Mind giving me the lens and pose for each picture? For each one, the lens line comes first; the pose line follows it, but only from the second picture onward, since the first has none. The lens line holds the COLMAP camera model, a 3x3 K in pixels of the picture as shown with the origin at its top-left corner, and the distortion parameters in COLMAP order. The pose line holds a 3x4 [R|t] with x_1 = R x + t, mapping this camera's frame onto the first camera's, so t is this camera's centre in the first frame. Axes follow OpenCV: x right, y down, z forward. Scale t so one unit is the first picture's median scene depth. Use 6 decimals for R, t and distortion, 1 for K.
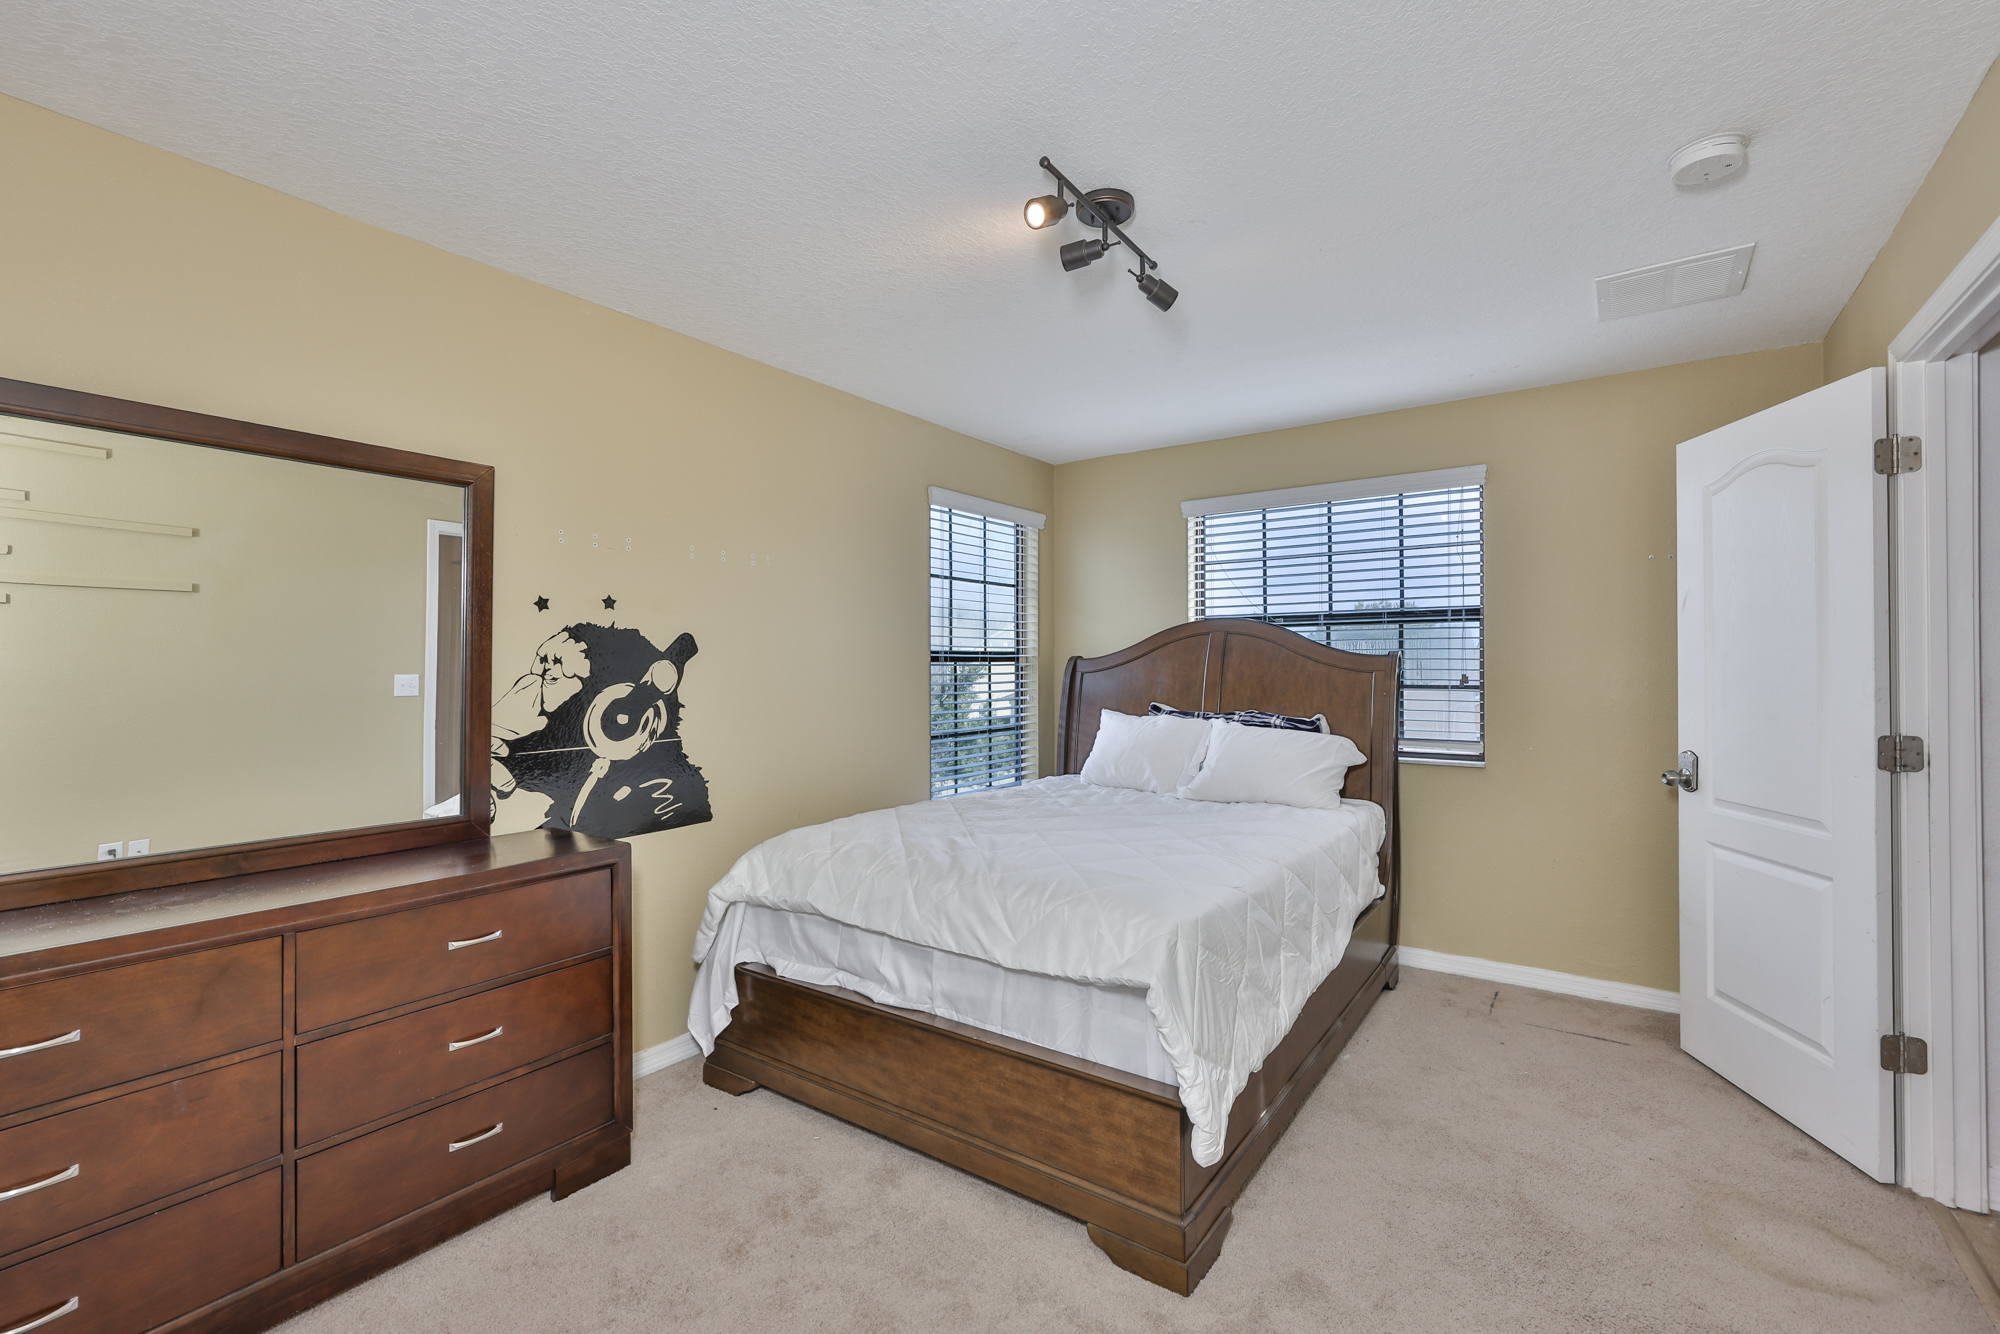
lens RADIAL K [[848.1, 0, 1001.6], [0, 848.1, 667.4], [0, 0, 1]] dist [-0.000555, -0.000149]
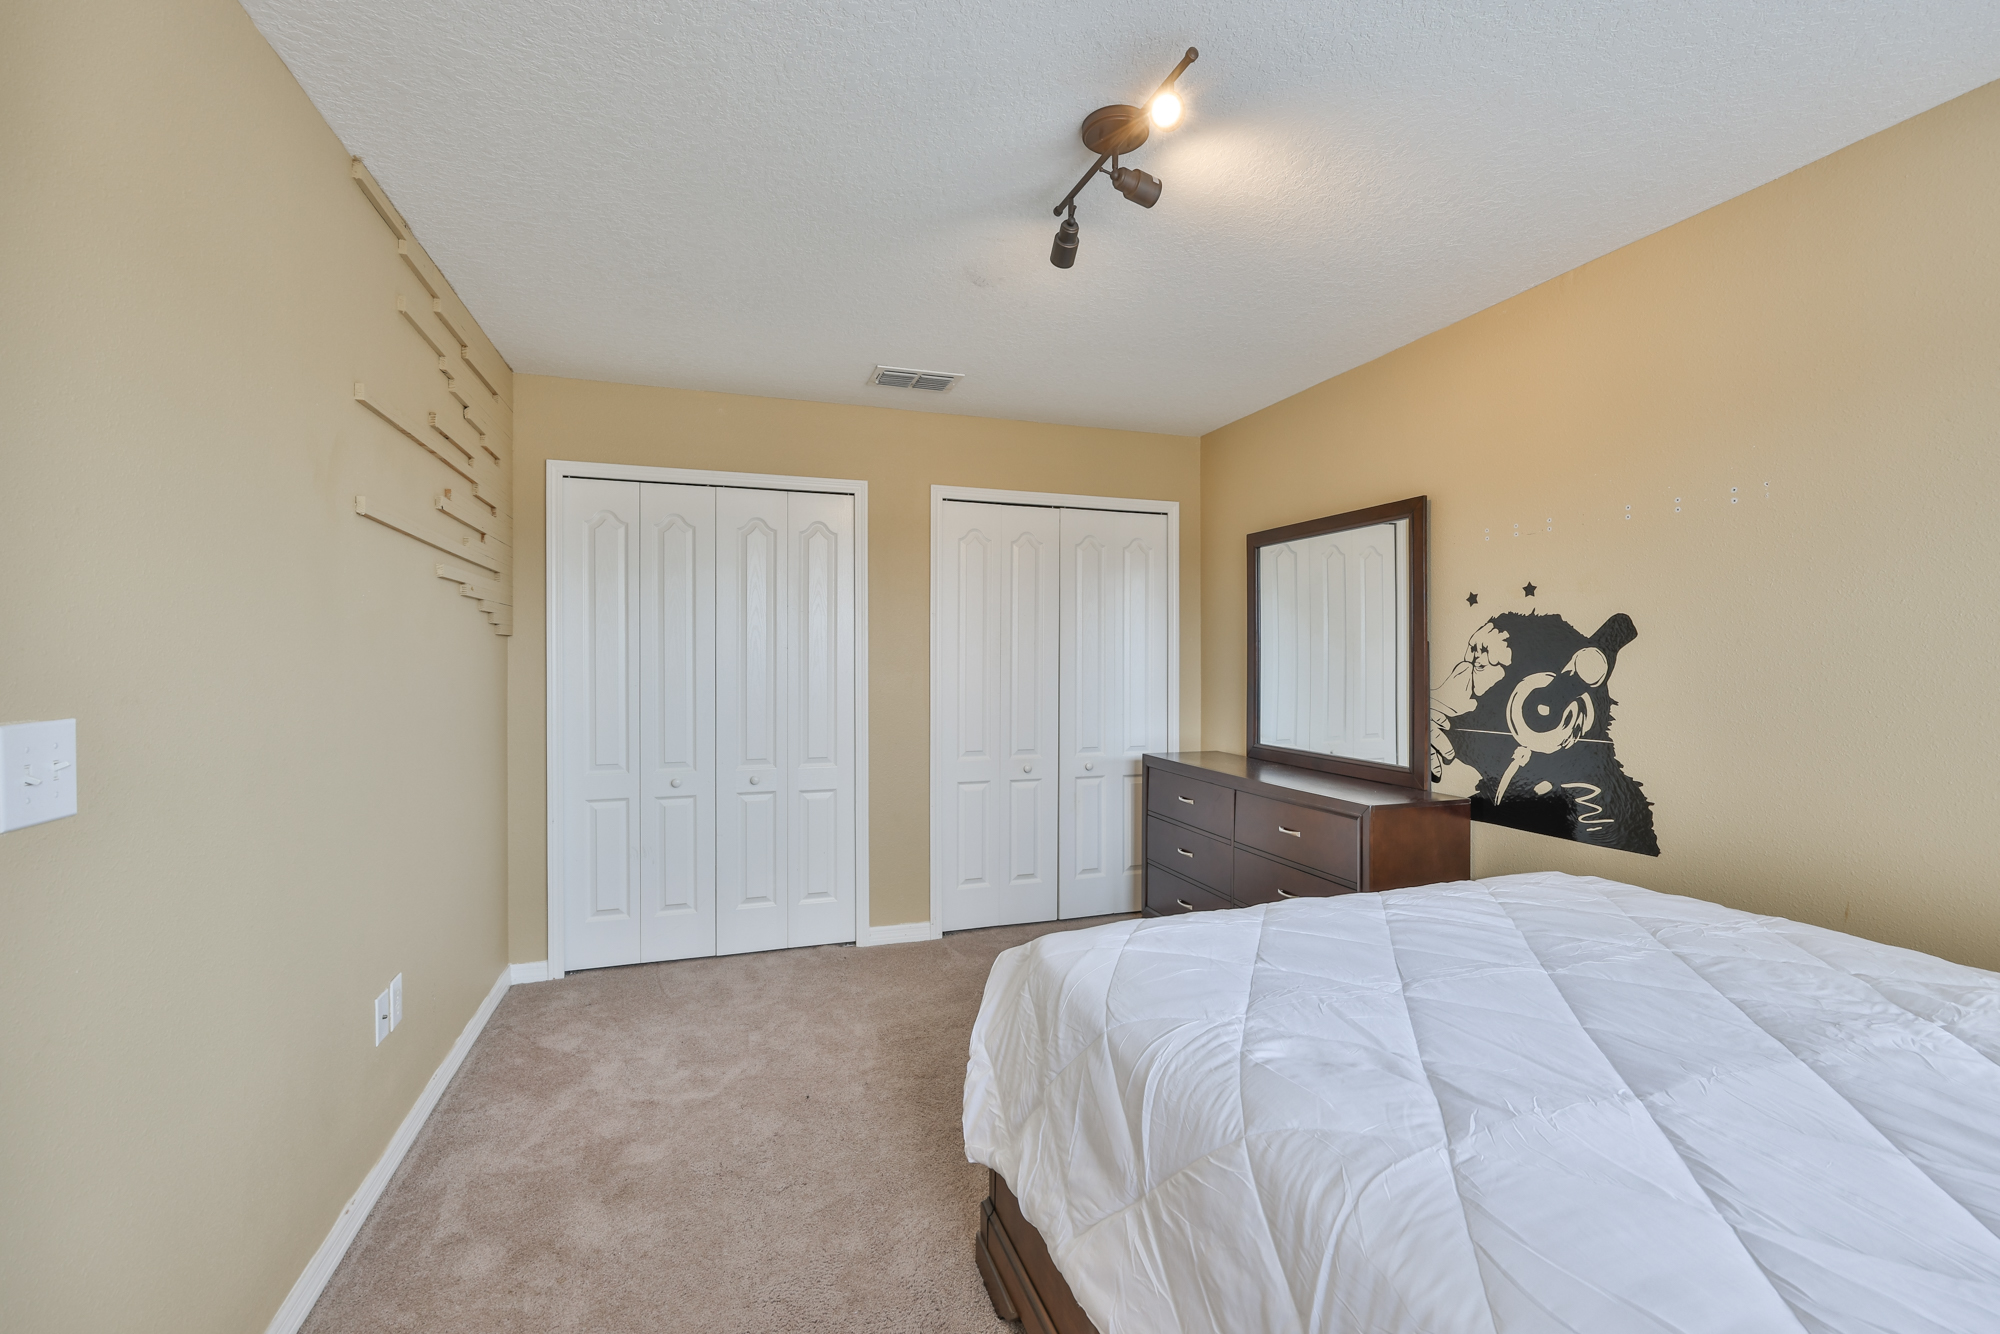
lens RADIAL K [[848.1, 0, 1000.0], [0, 848.1, 658.4], [0, 0, 1]] dist [-0.000555, -0.000149]
pose [[-0.582249, 0.011092, -0.812935, 0.686822], [0.009649, 0.999931, 0.006732, -0.009445], [0.812953, -0.003924, -0.582316, 1.066437]]
